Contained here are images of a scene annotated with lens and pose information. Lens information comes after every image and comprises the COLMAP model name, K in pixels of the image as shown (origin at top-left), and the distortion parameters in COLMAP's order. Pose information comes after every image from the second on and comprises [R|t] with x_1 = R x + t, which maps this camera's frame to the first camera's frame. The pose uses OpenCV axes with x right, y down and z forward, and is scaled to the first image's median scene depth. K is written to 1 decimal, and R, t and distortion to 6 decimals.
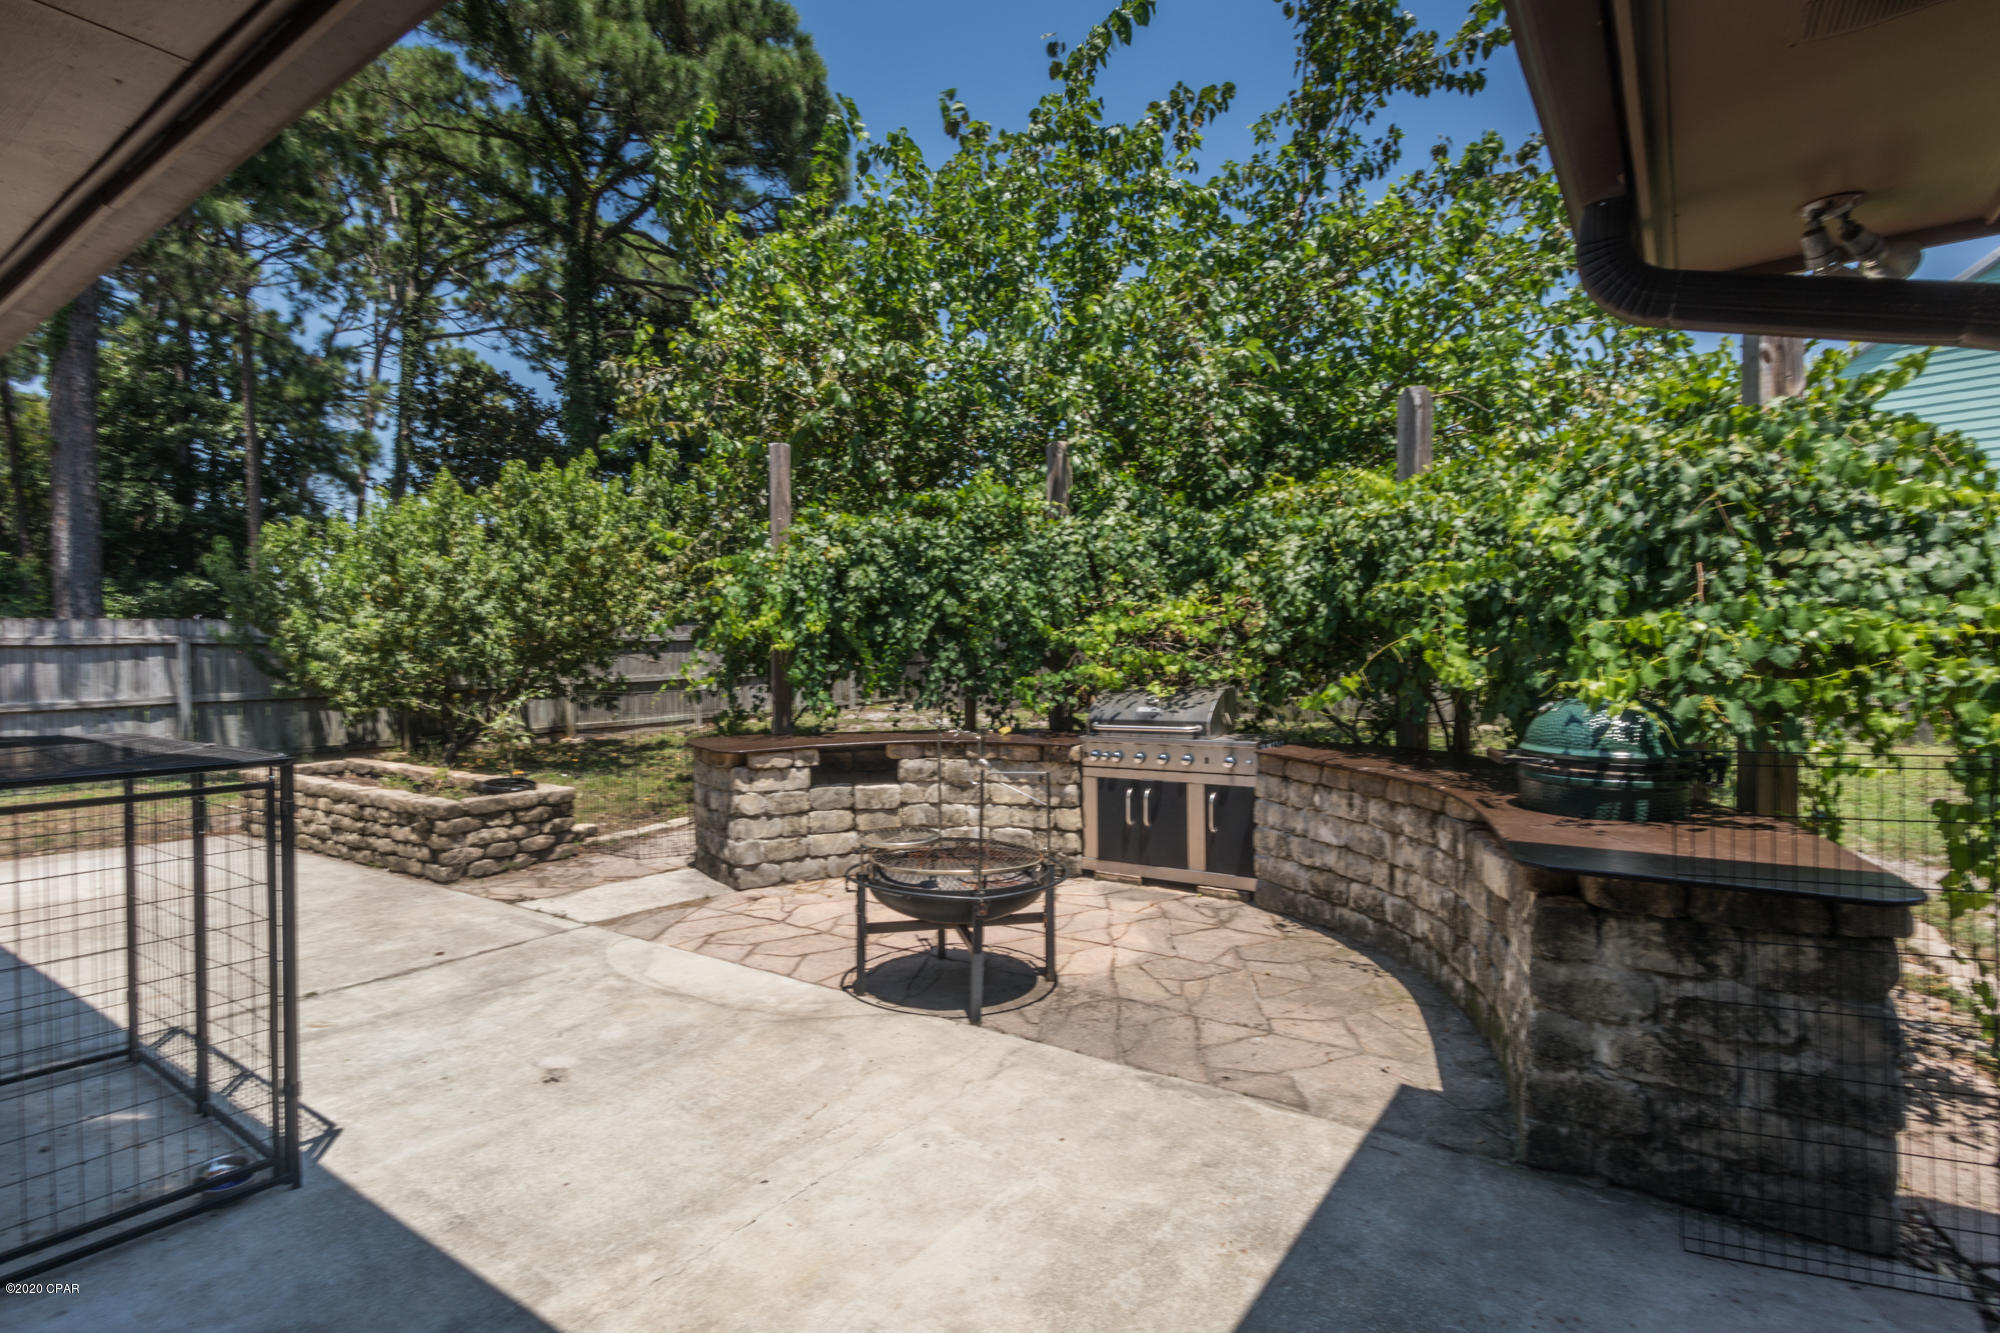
lens RADIAL K [[976.3, 0, 984.9], [0, 976.3, 664.0], [0, 0, 1]] dist [0.004566, 0.000091]
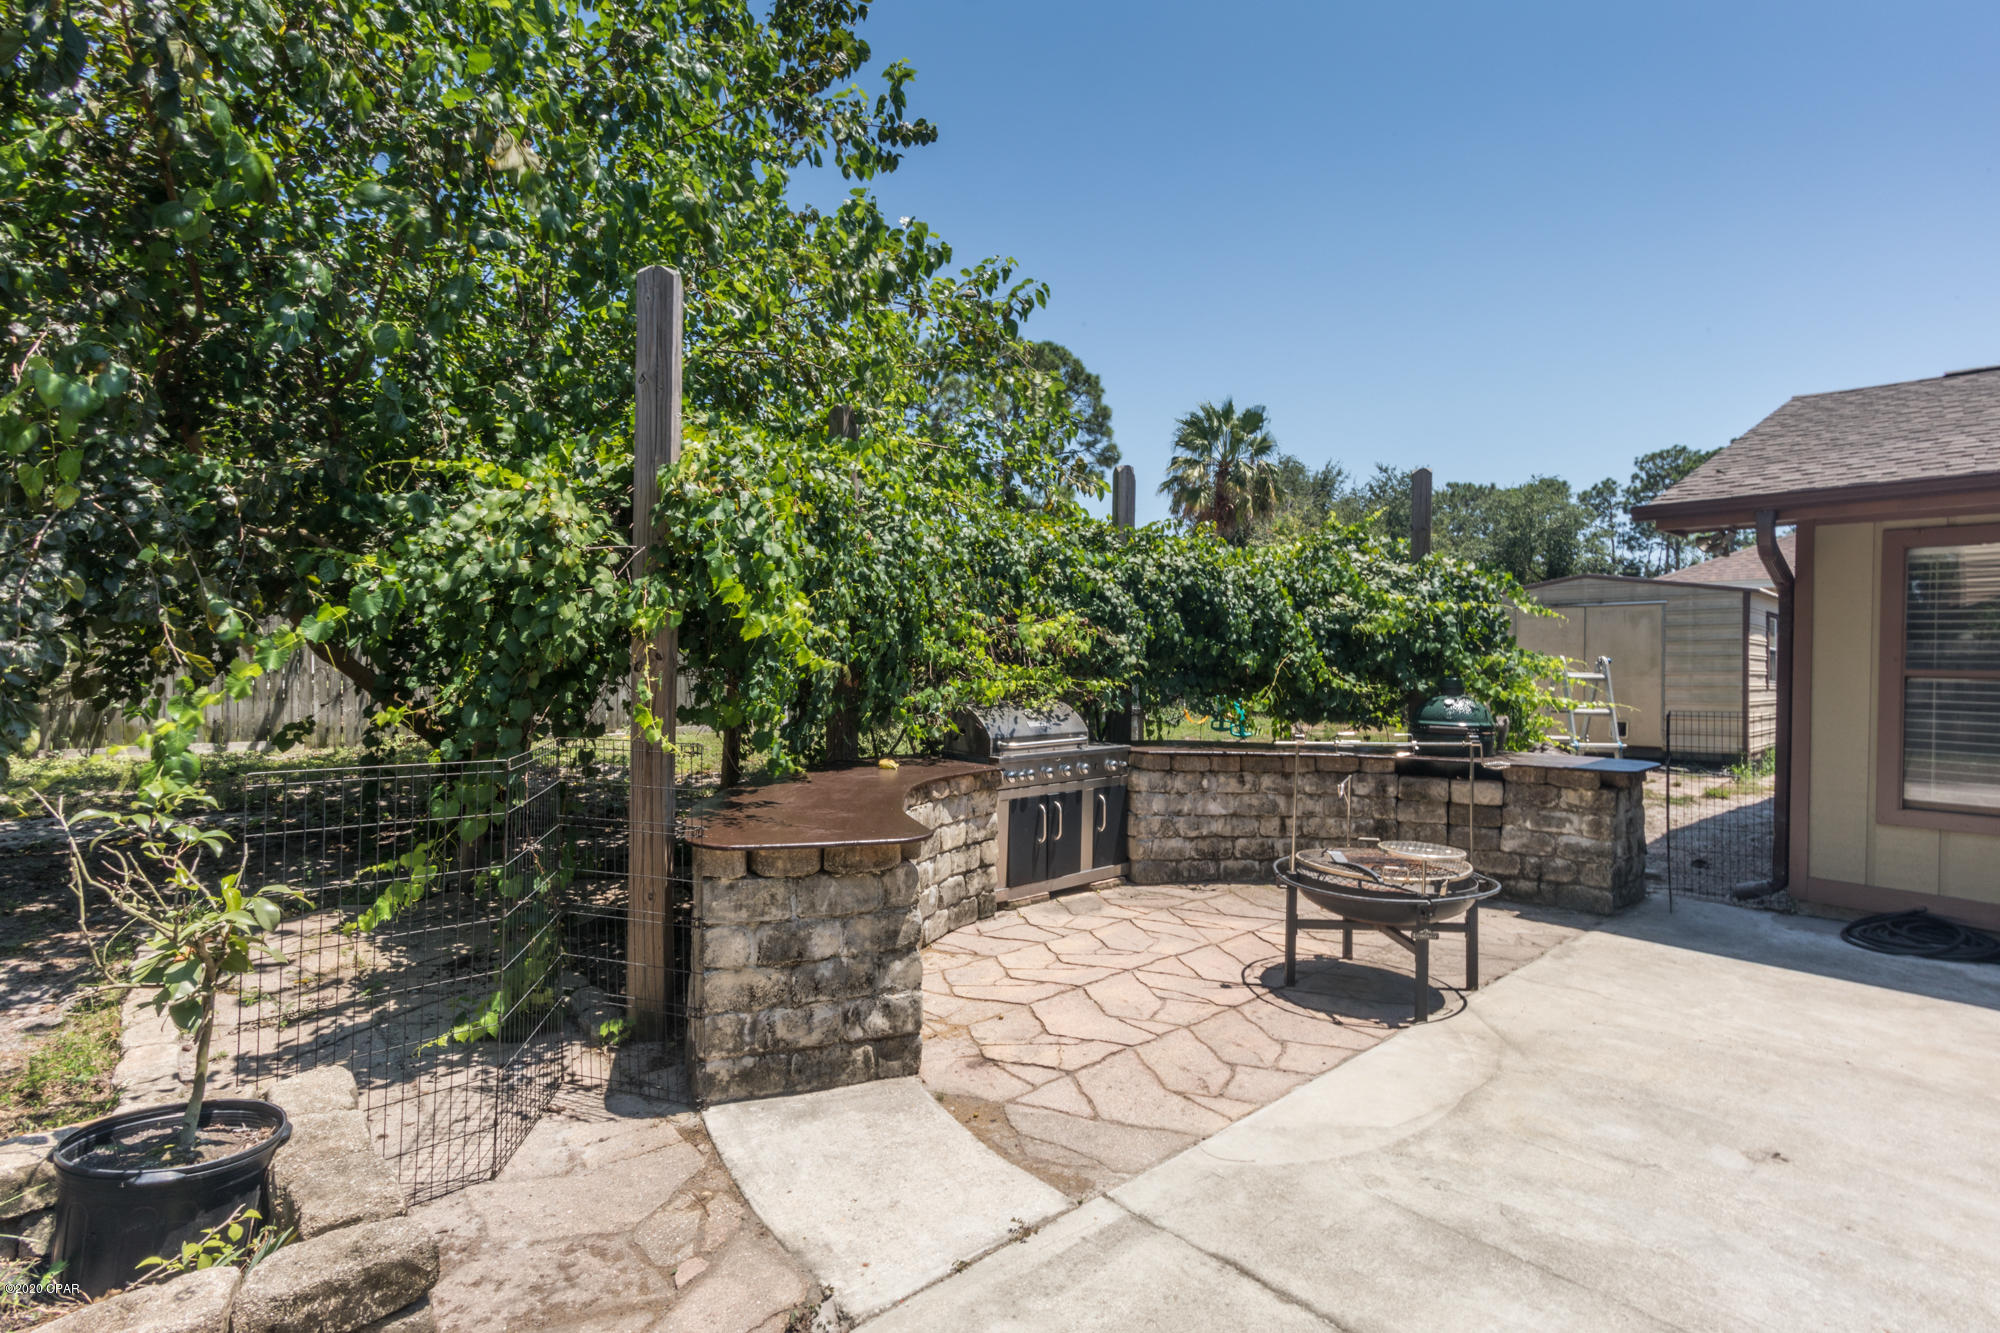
lens RADIAL K [[976.3, 0, 984.9], [0, 976.3, 668.3], [0, 0, 1]] dist [0.004566, 0.000091]
pose [[0.215119, 0.001219, 0.976587, -1.044064], [-0.003725, 0.999993, -0.000427, -0.011037], [-0.976581, -0.003546, 0.215122, 1.076737]]
